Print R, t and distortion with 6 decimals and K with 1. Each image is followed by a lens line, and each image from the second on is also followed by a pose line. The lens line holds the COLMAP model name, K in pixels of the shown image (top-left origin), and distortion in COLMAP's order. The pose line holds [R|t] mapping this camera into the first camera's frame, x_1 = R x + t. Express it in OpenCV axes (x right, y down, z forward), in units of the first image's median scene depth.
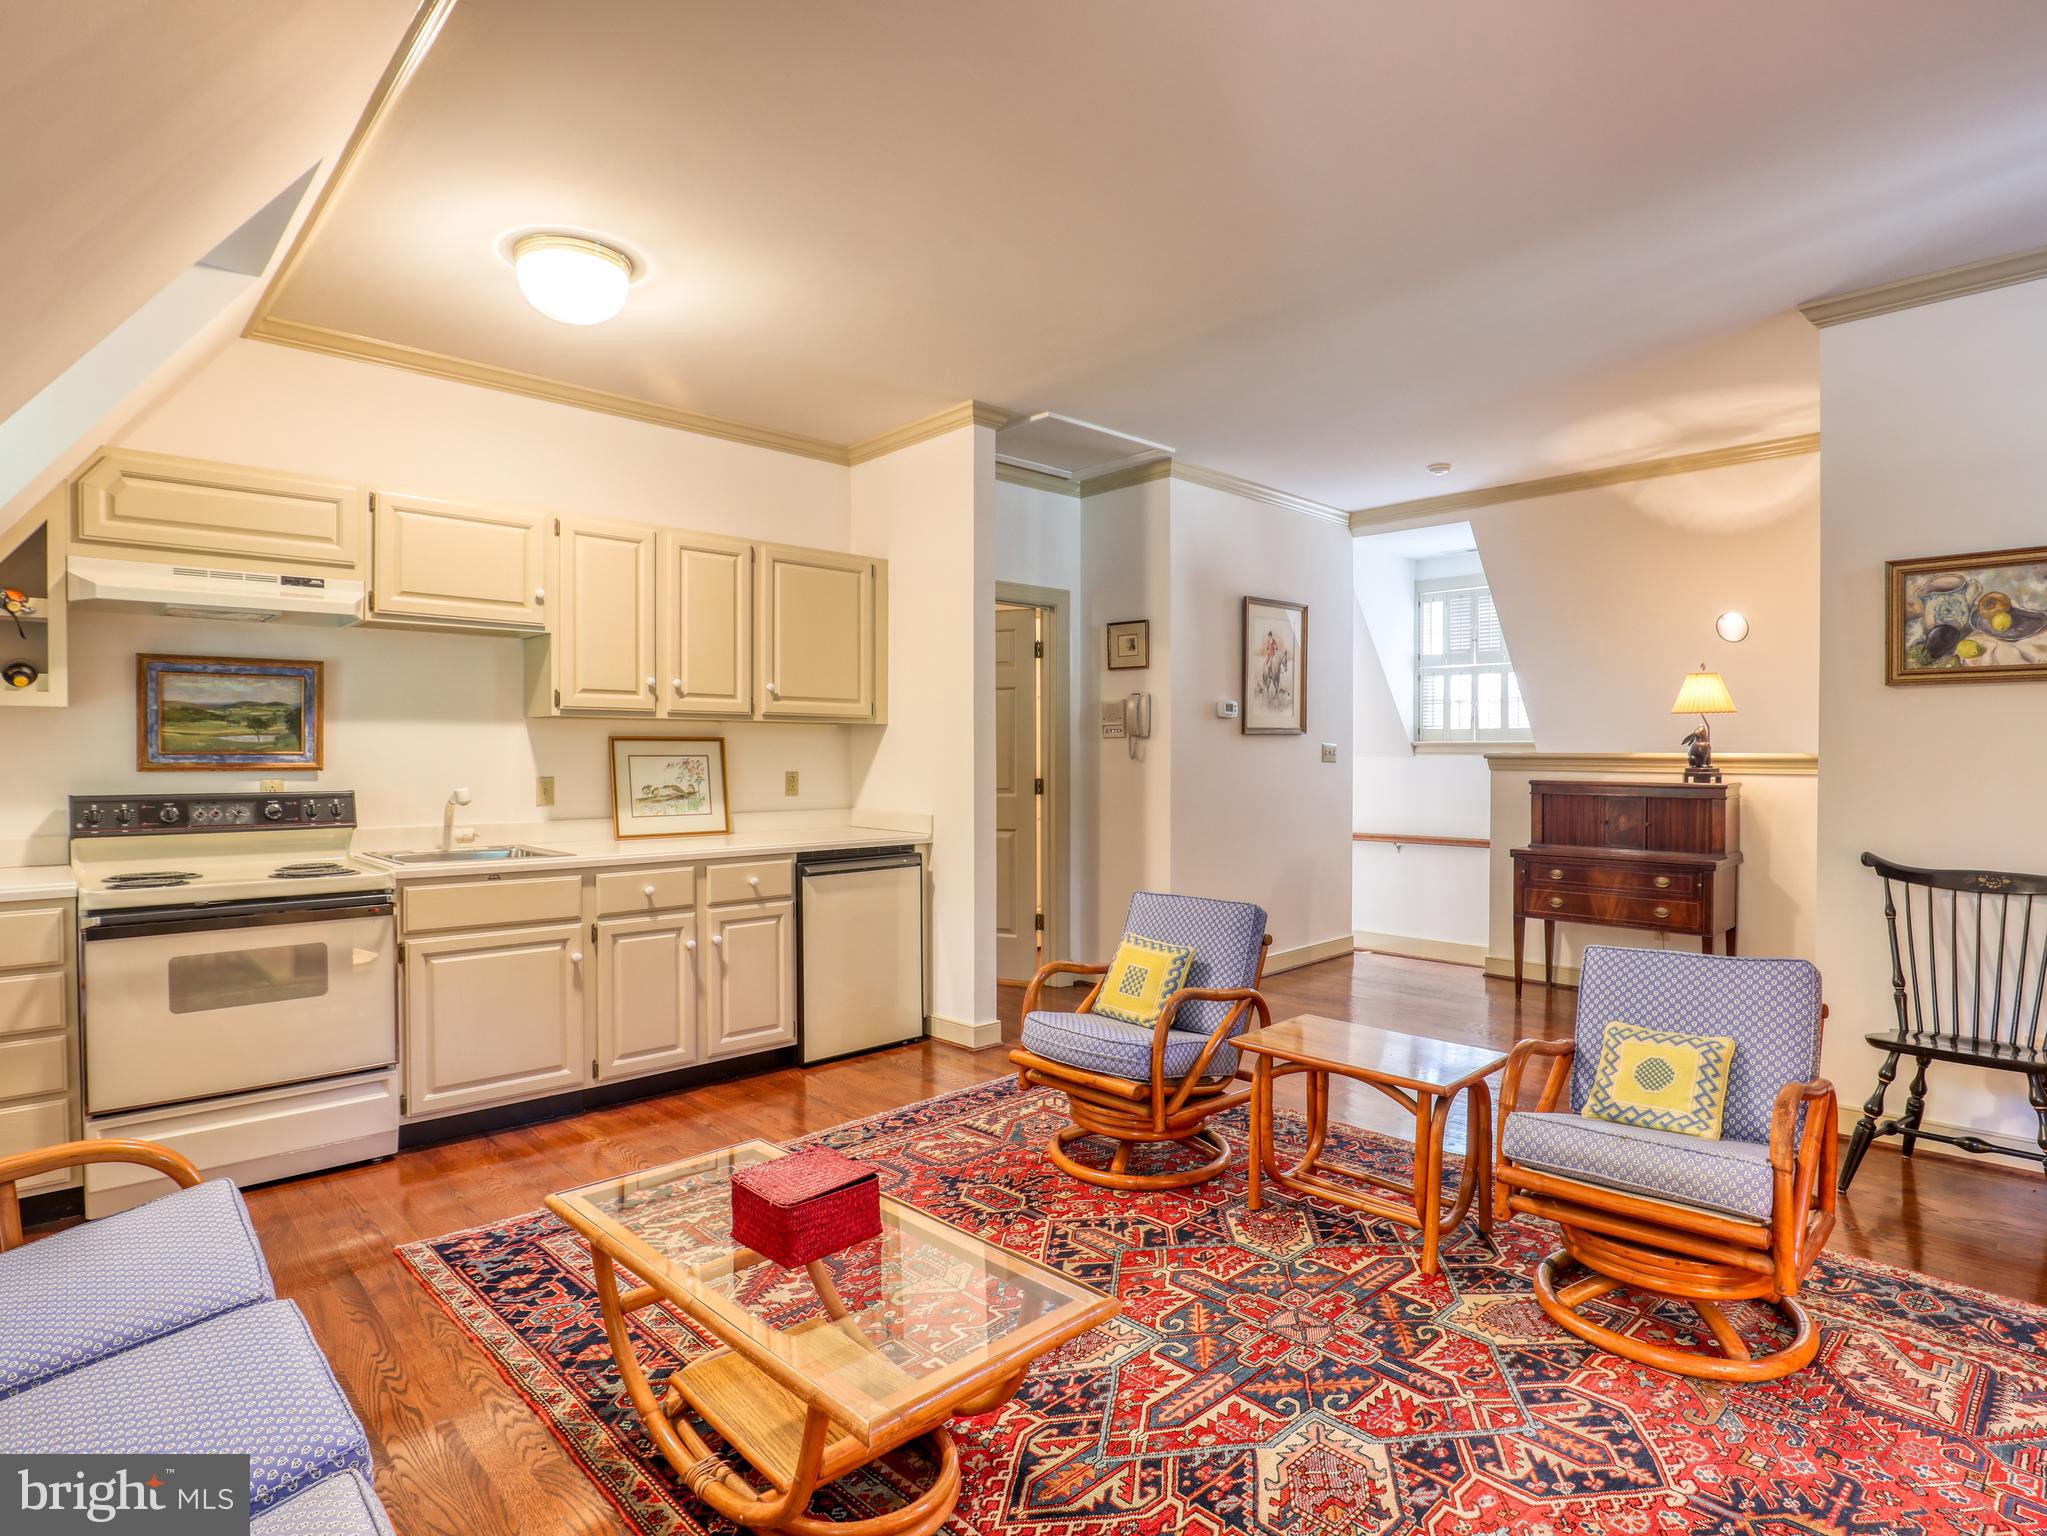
lens RADIAL K [[1077.0, 0, 1072.4], [0, 1077.0, 756.4], [0, 0, 1]] dist [-0.031855, 0.001943]
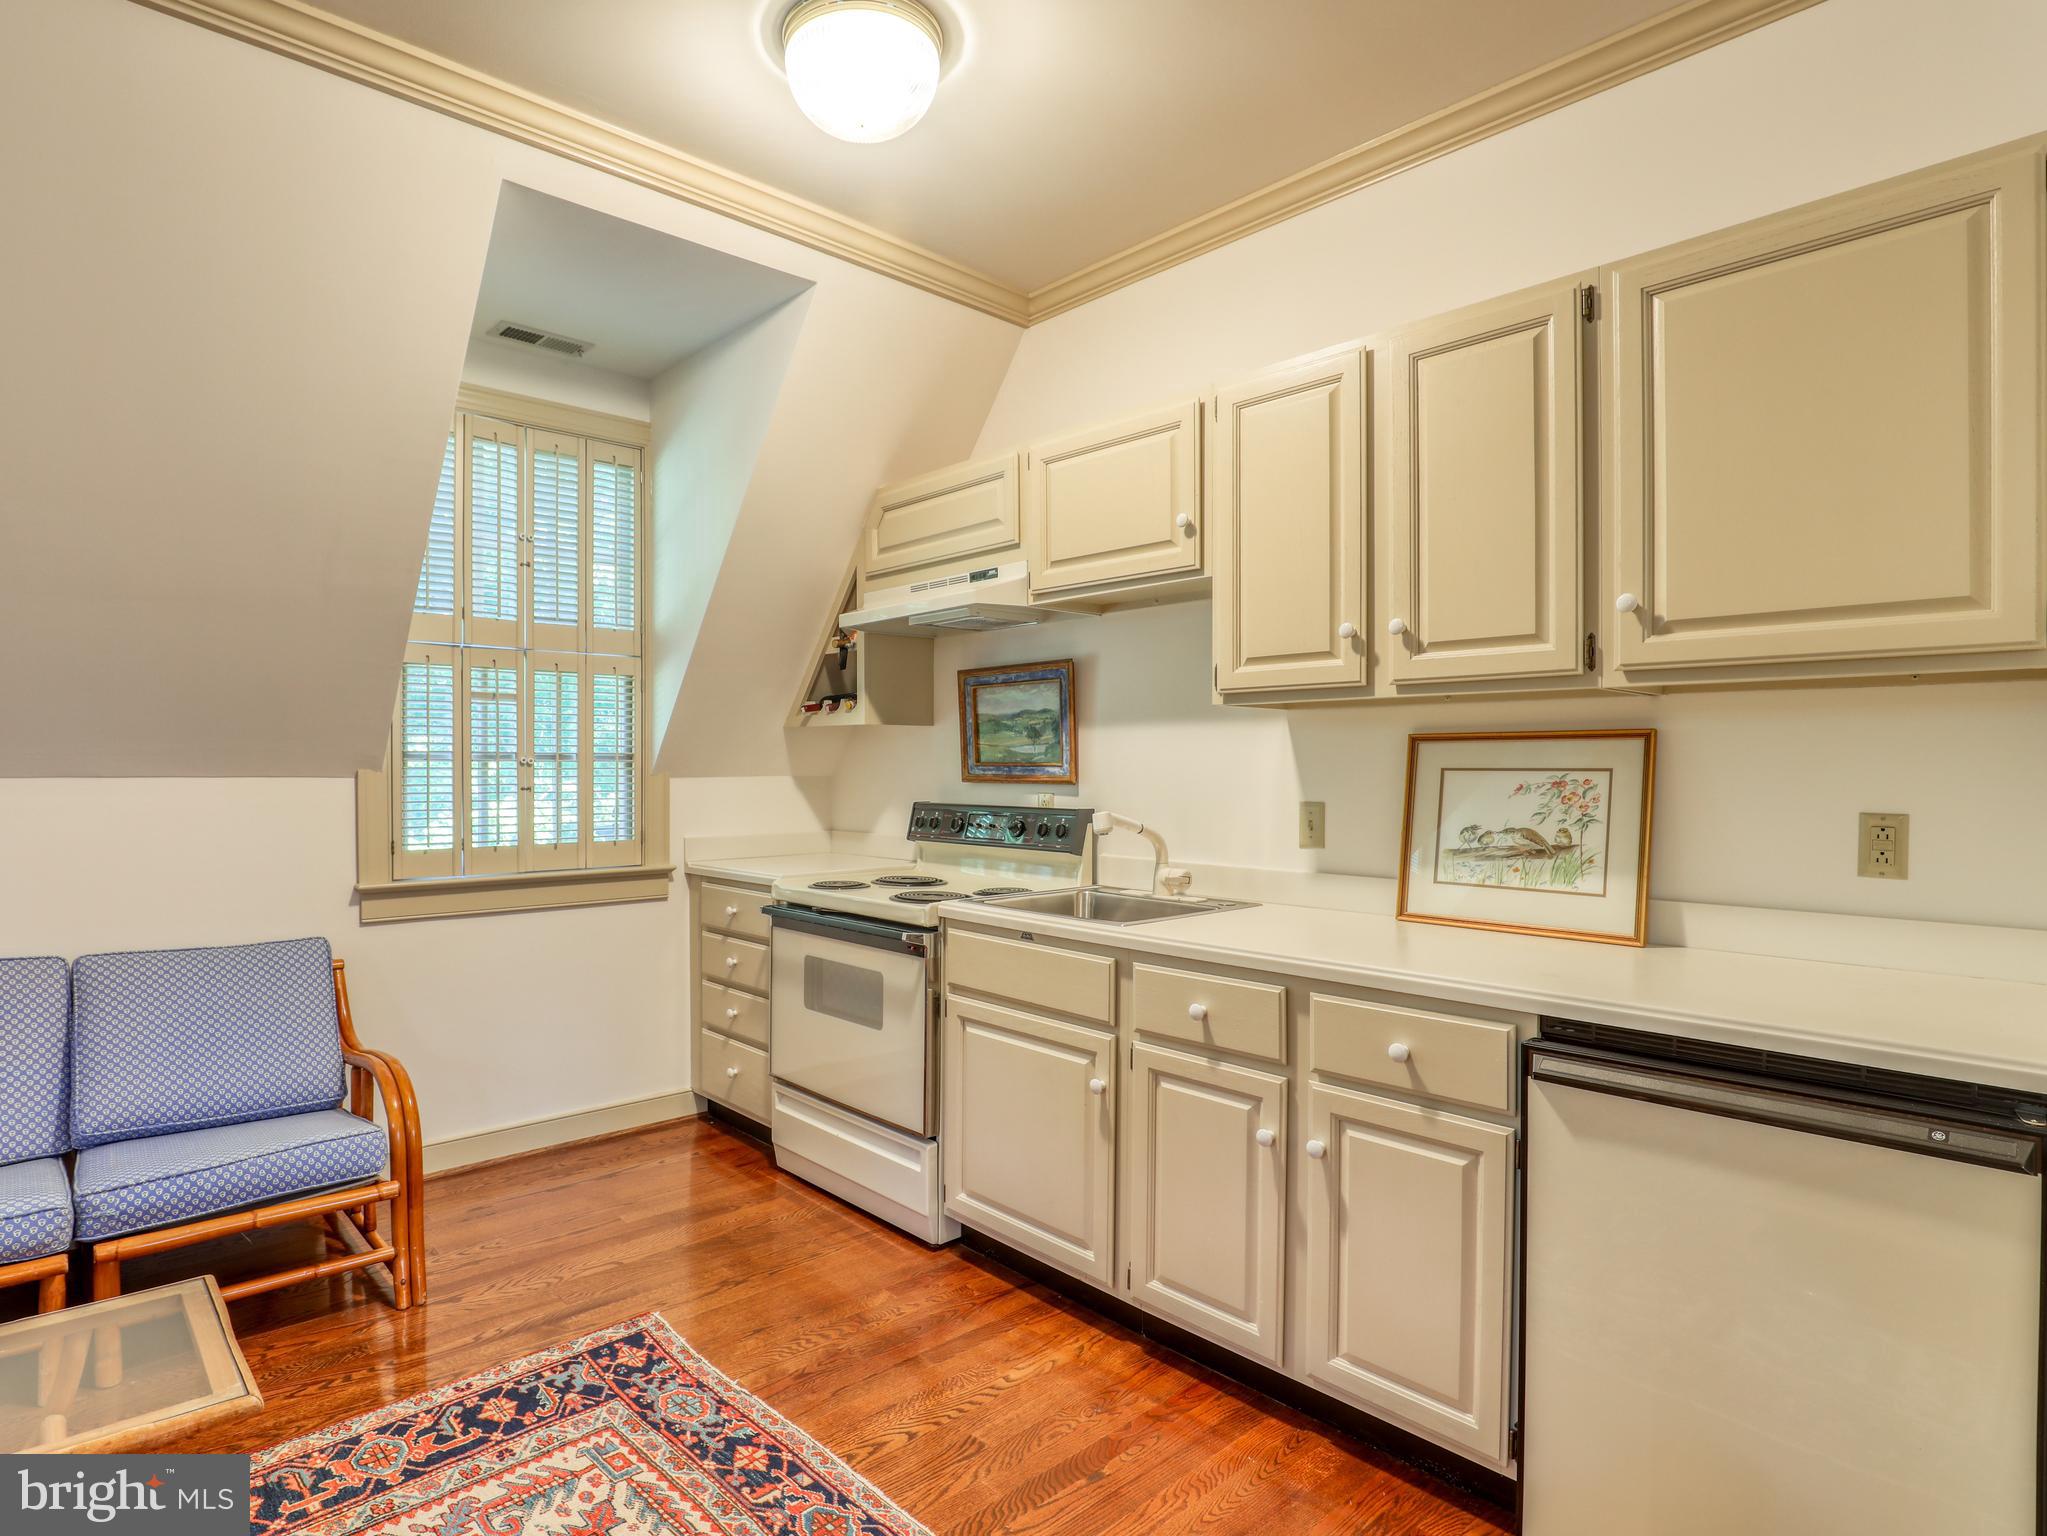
lens RADIAL K [[1077.0, 0, 901.8], [0, 1077.0, 770.5], [0, 0, 1]] dist [-0.031855, 0.001943]
pose [[-0.079935, 0.003253, -0.996795, 0.185973], [-0.003843, 0.999986, 0.003571, -0.000884], [0.996793, 0.004116, -0.079921, 0.961813]]
